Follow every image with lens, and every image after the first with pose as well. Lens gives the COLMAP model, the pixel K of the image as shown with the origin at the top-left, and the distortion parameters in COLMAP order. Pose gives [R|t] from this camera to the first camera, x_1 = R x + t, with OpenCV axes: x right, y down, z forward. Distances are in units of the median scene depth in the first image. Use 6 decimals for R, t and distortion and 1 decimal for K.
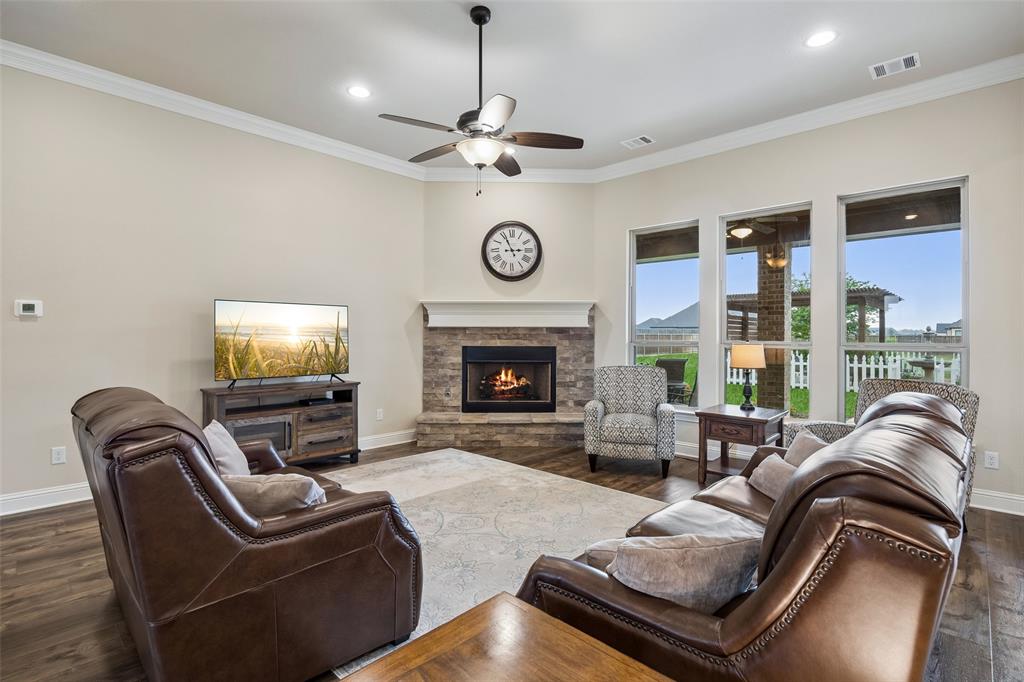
lens RADIAL K [[487.9, 0, 507.3], [0, 487.9, 336.2], [0, 0, 1]] dist [-0.013694, 0.001034]
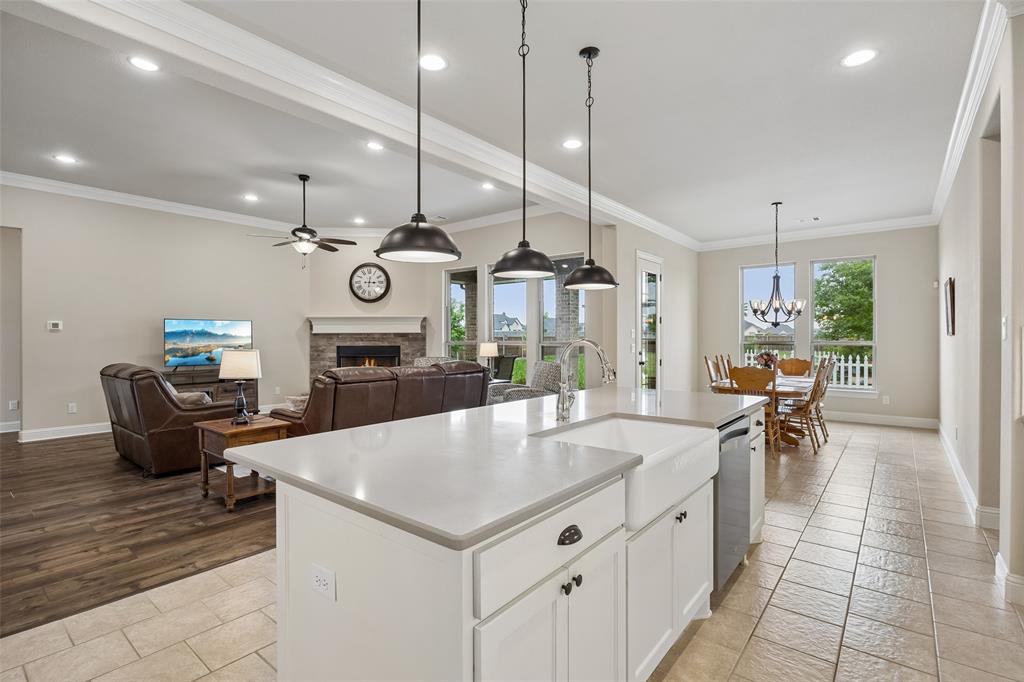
lens RADIAL K [[487.9, 0, 511.0], [0, 487.9, 337.4], [0, 0, 1]] dist [-0.013694, 0.001034]
pose [[0.996300, -0.007411, 0.085618, 0.316456], [0.007721, 0.999965, -0.003291, 0.003229], [-0.085590, 0.003940, 0.996323, -0.544696]]
